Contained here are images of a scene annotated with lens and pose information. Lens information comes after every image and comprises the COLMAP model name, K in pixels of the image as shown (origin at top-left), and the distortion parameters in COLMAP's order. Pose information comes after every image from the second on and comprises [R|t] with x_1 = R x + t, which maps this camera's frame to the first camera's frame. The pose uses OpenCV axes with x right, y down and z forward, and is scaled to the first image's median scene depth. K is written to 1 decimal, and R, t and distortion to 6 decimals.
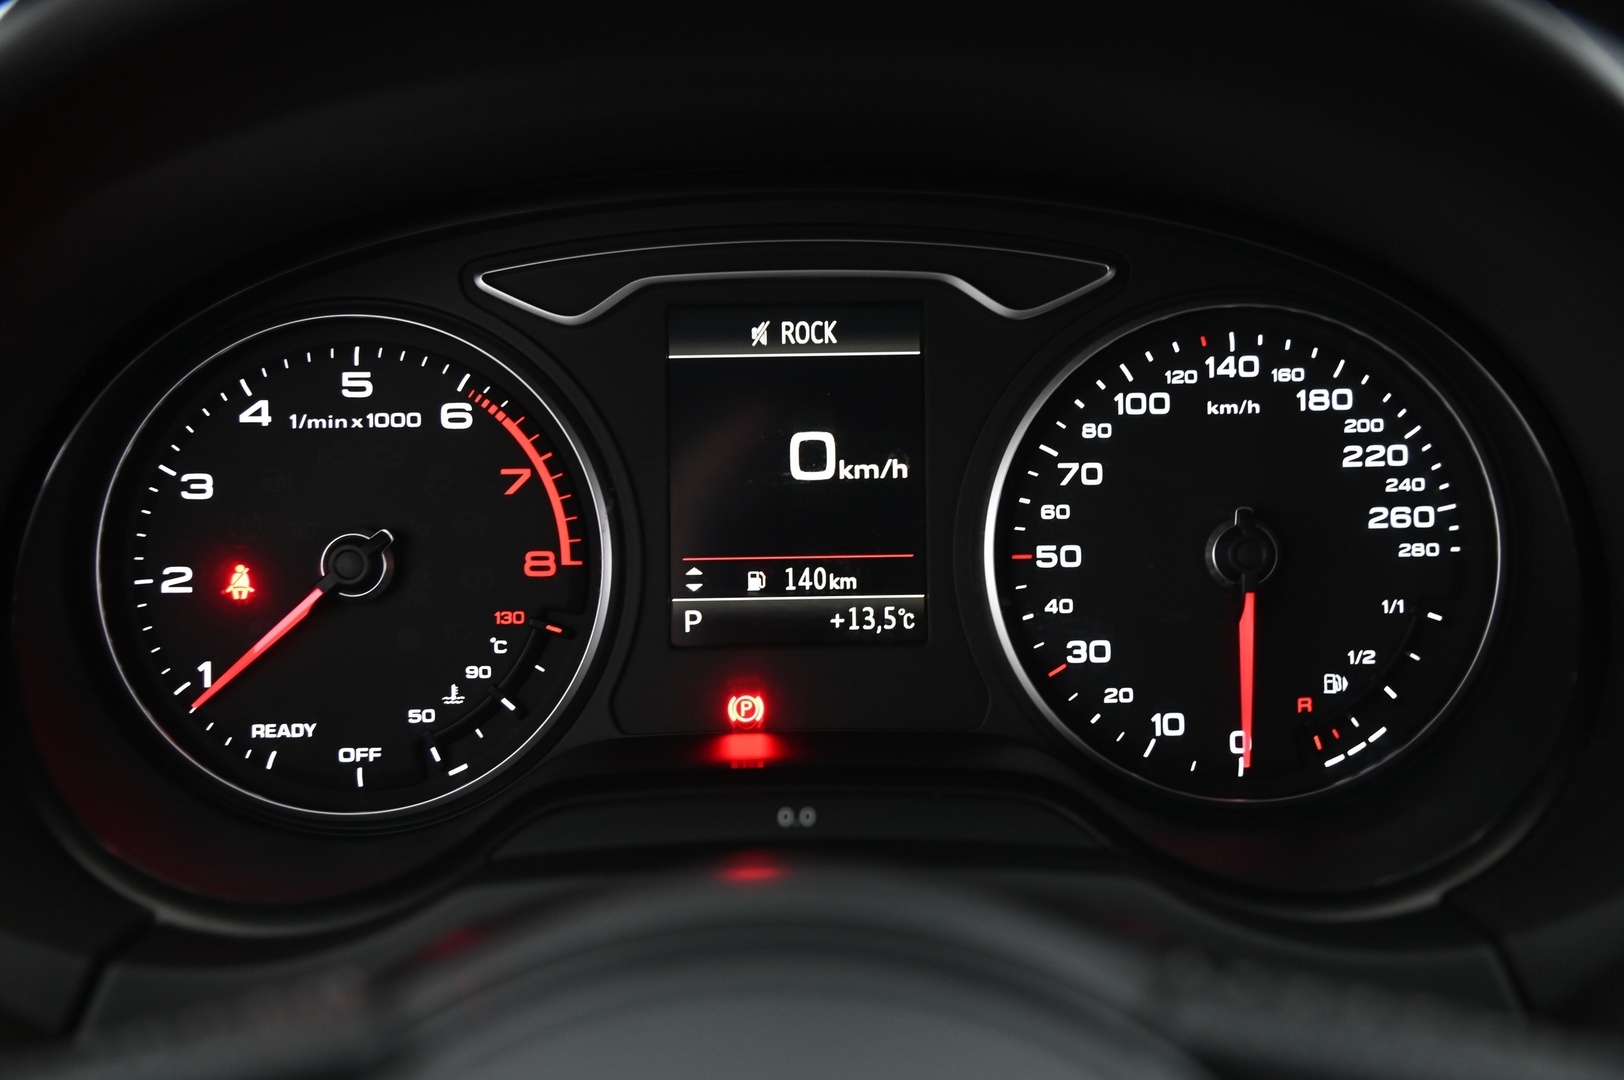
lens RADIAL K [[2153.7, 0, 805.8], [0, 2153.7, 546.1], [0, 0, 1]] dist [0.072884, 0.000000]
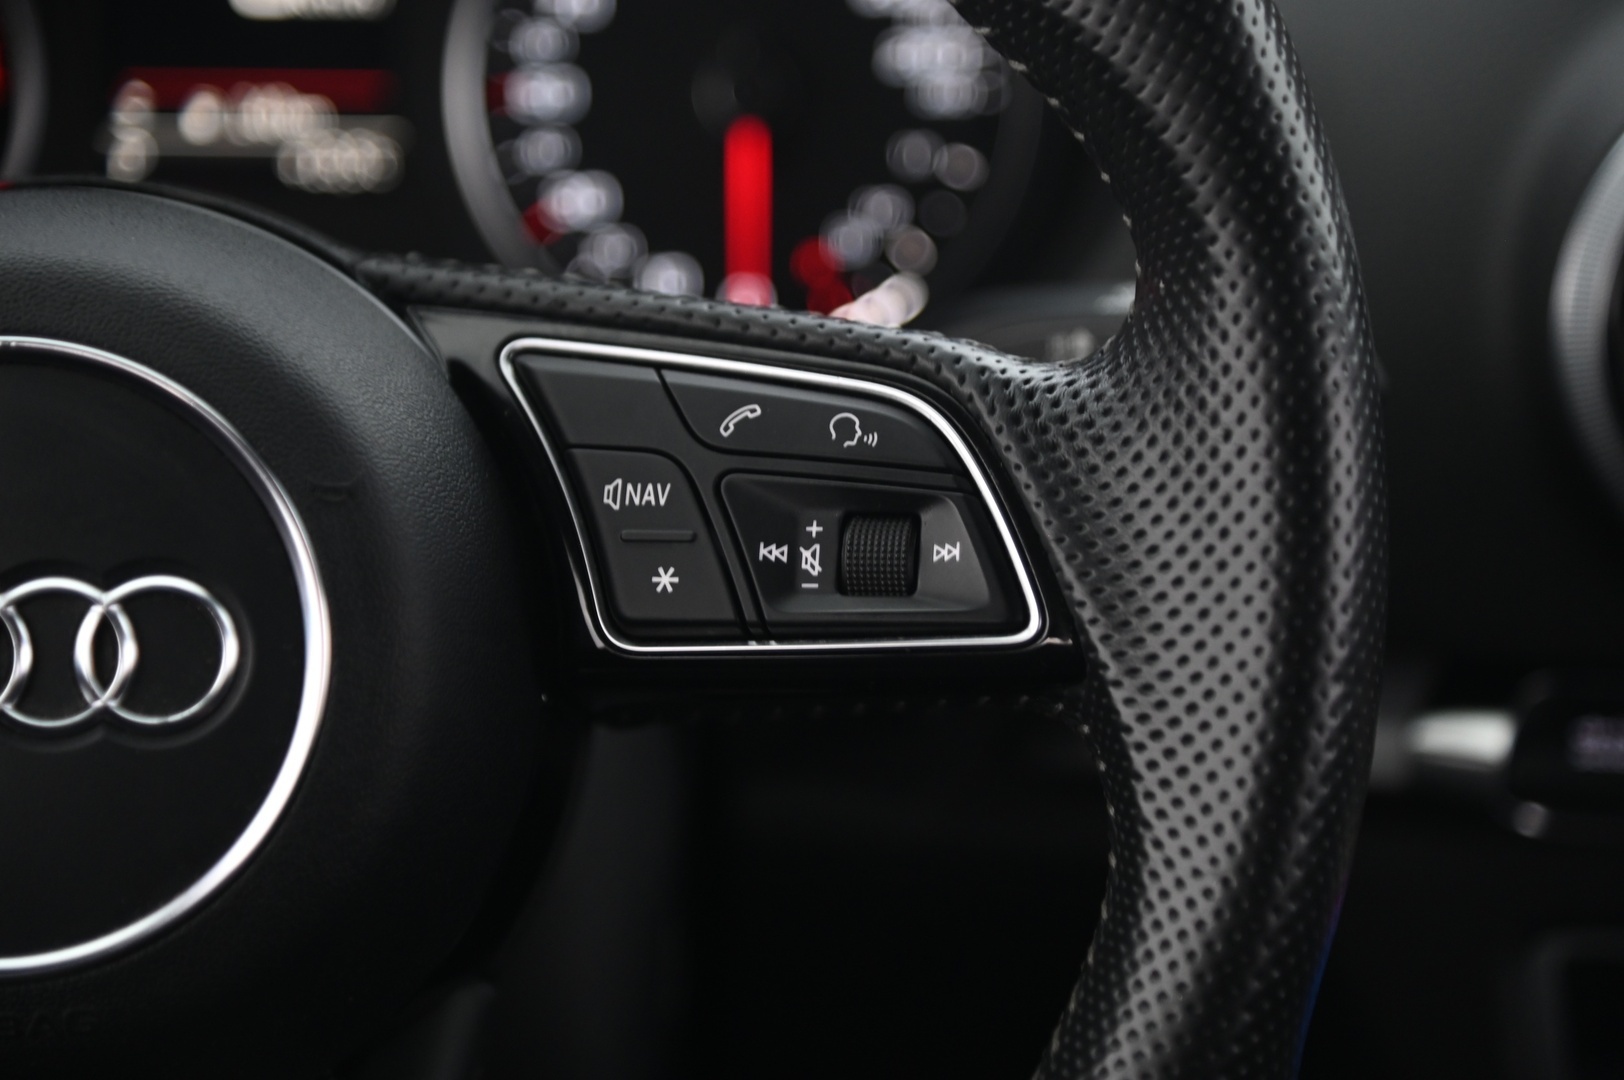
lens RADIAL K [[4618.4, 0, 801.4], [0, 4618.4, 536.6], [0, 0, 1]] dist [0.624987, 0.000000]
pose [[0.999903, 0.011651, 0.007633, 0.210357], [-0.011589, 0.999900, -0.008132, 0.202778], [-0.007727, 0.008043, 0.999938, -0.924690]]
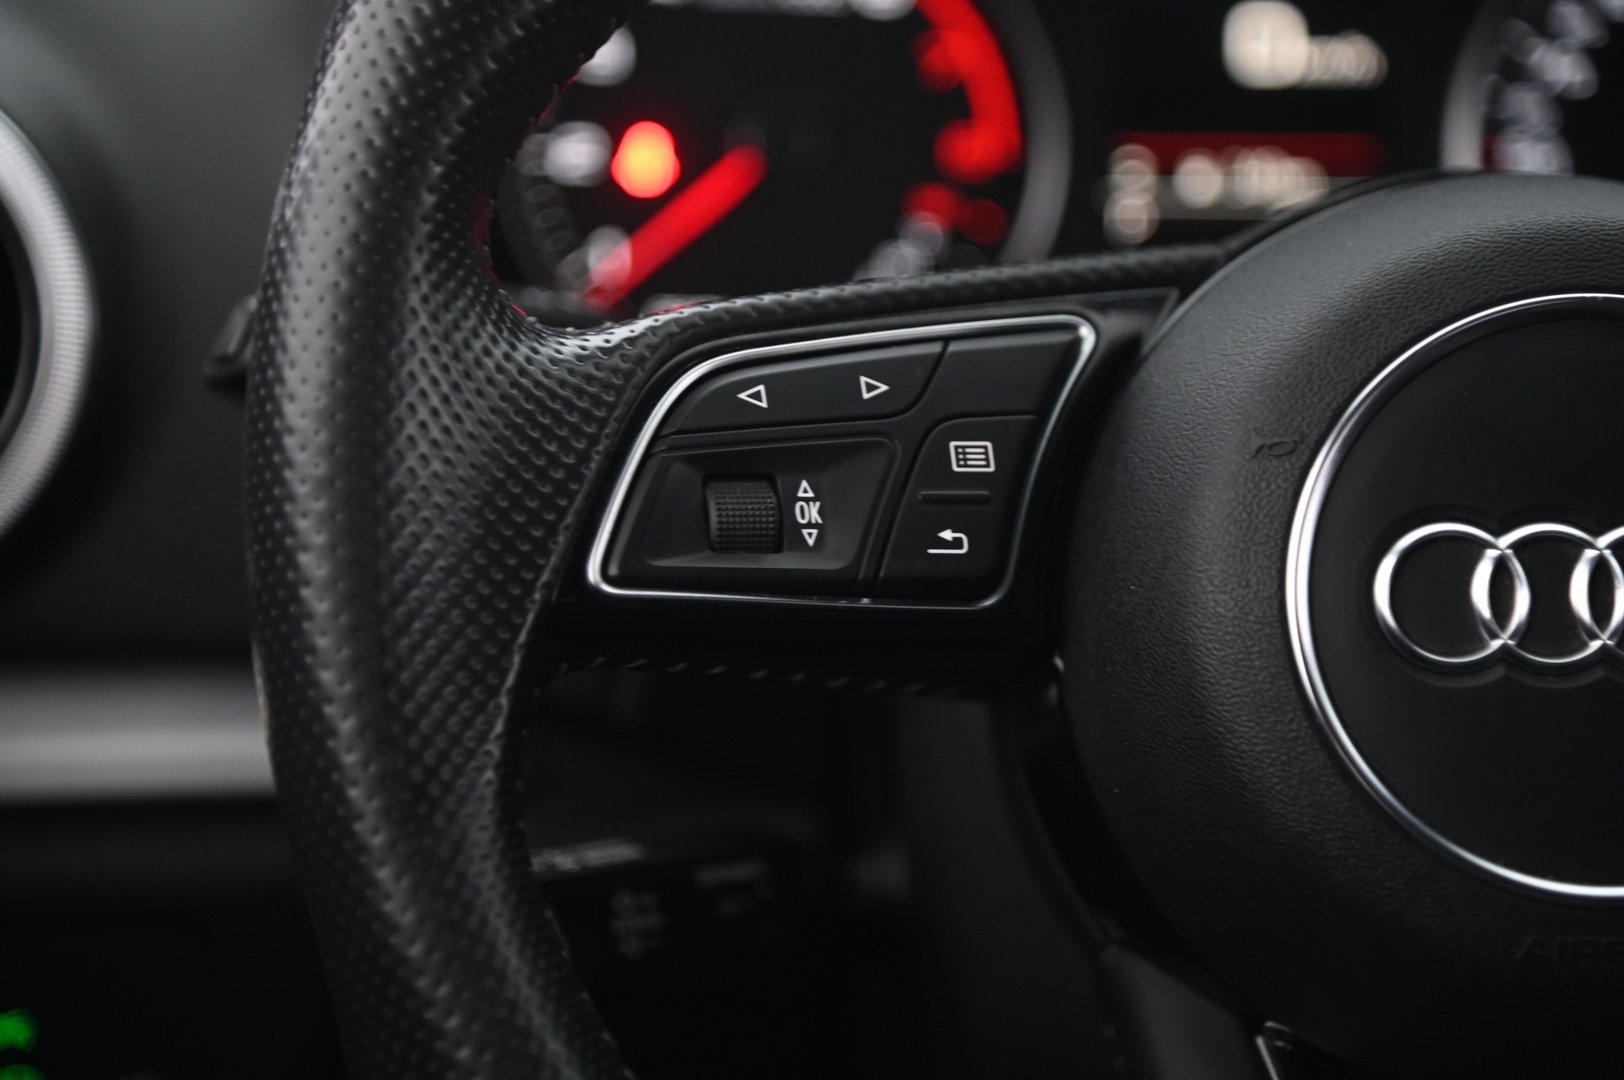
lens RADIAL K [[4618.4, 0, 807.4], [0, 4618.4, 543.0], [0, 0, 1]] dist [0.624987, 0.000000]
pose [[0.995861, 0.028600, 0.086268, -0.359281], [-0.022717, 0.997397, -0.068430, 0.312940], [-0.088000, 0.066187, 0.993919, -0.948524]]
